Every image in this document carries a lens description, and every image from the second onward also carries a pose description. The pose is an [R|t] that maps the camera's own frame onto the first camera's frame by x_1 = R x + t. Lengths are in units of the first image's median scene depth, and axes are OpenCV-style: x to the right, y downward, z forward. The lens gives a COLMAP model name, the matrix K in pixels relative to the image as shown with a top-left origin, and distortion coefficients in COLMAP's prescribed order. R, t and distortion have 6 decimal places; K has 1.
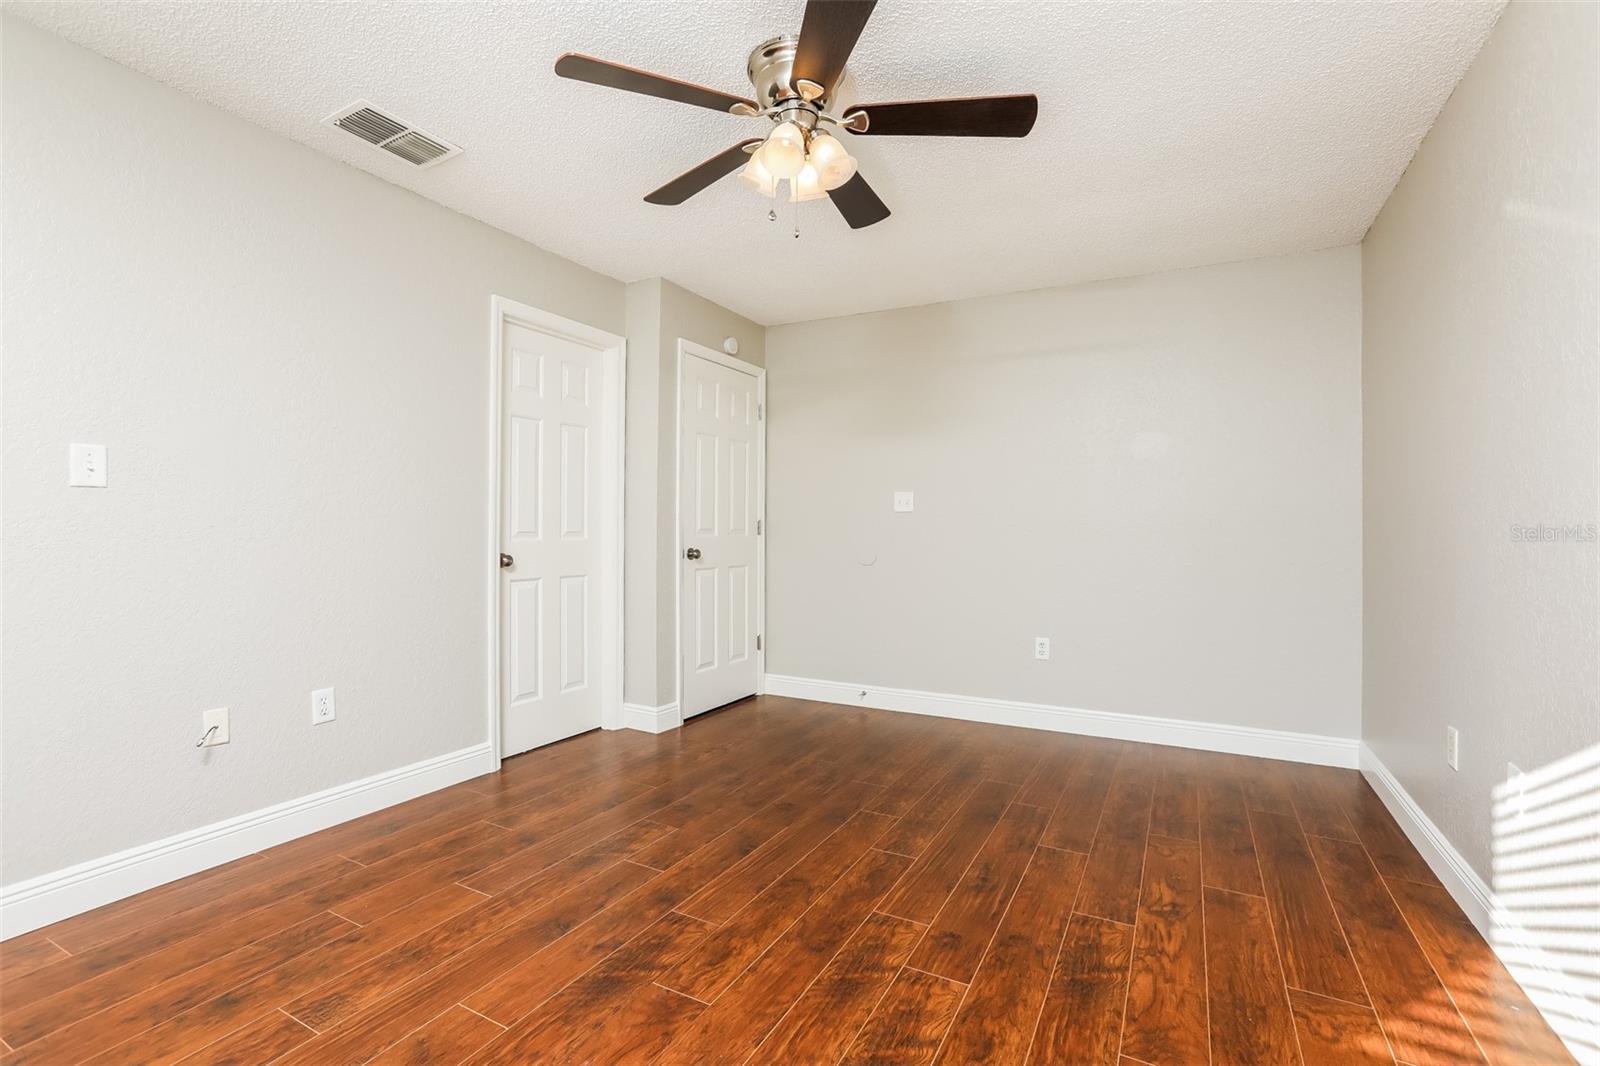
lens RADIAL K [[734.9, 0, 802.8], [0, 734.9, 530.9], [0, 0, 1]] dist [-0.063617, 0.027871]
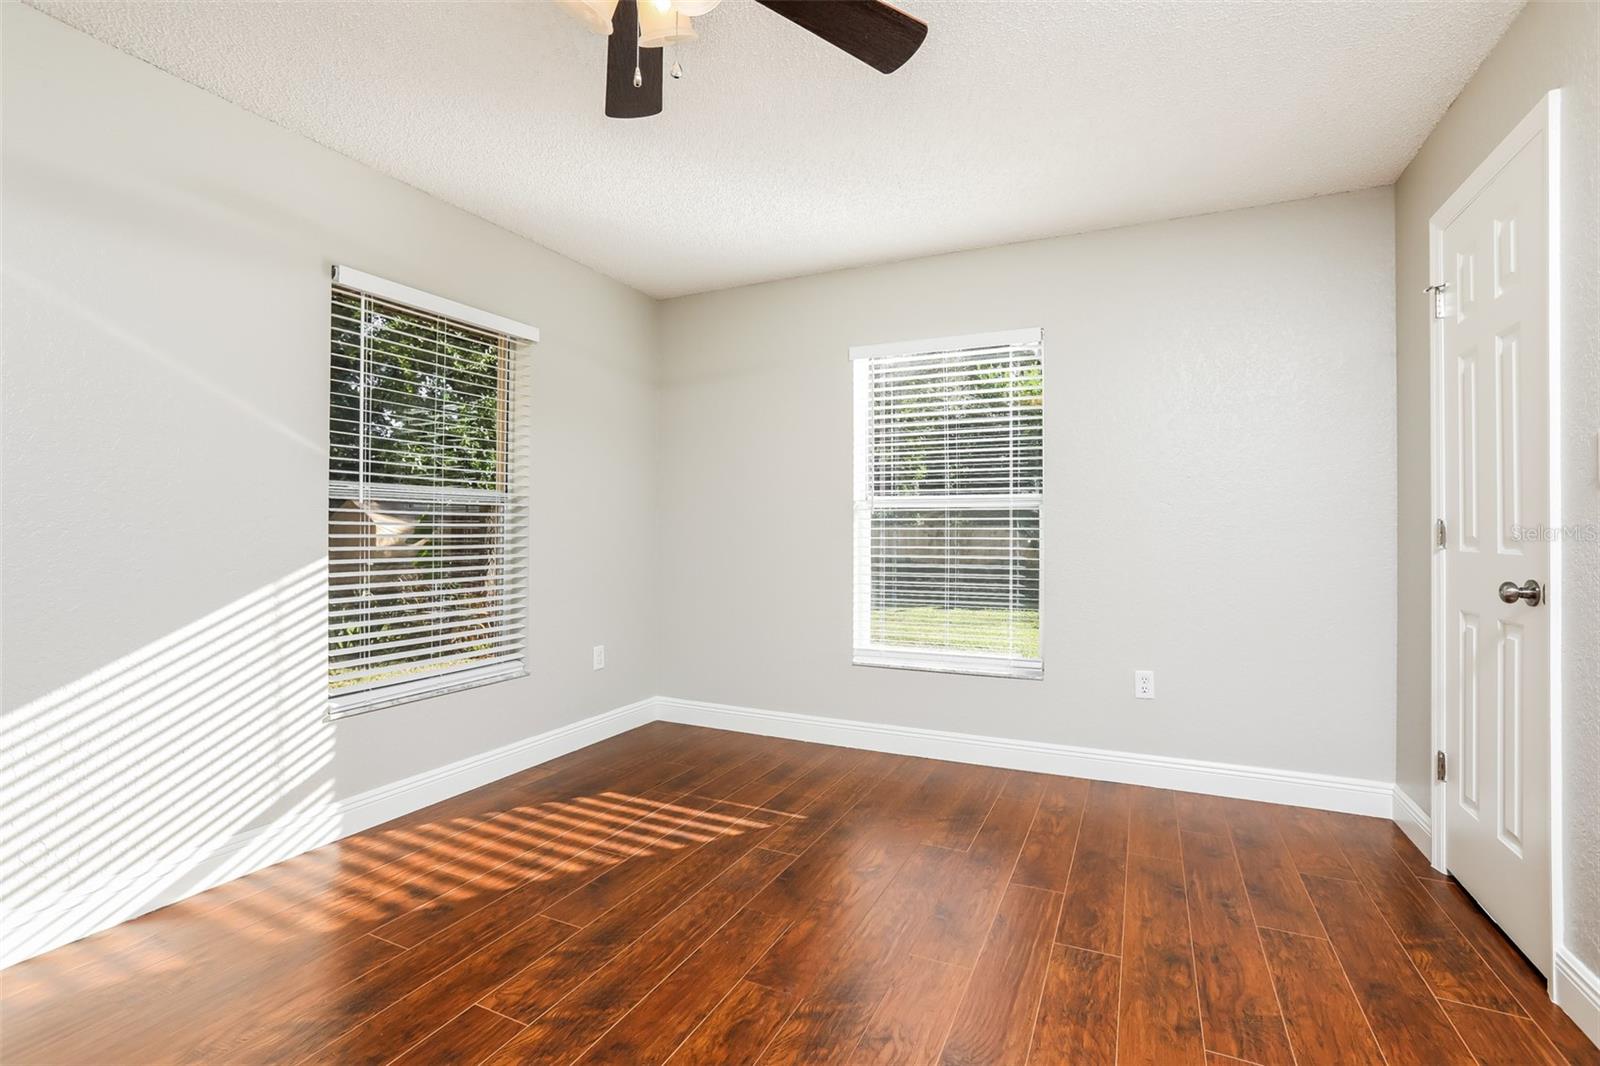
lens RADIAL K [[734.9, 0, 802.8], [0, 734.9, 530.9], [0, 0, 1]] dist [-0.063617, 0.027871]
pose [[-0.998775, -0.010595, -0.048343, -0.150455], [-0.010520, 0.999943, -0.001815, -0.004783], [0.048360, -0.001304, -0.998829, 1.931553]]
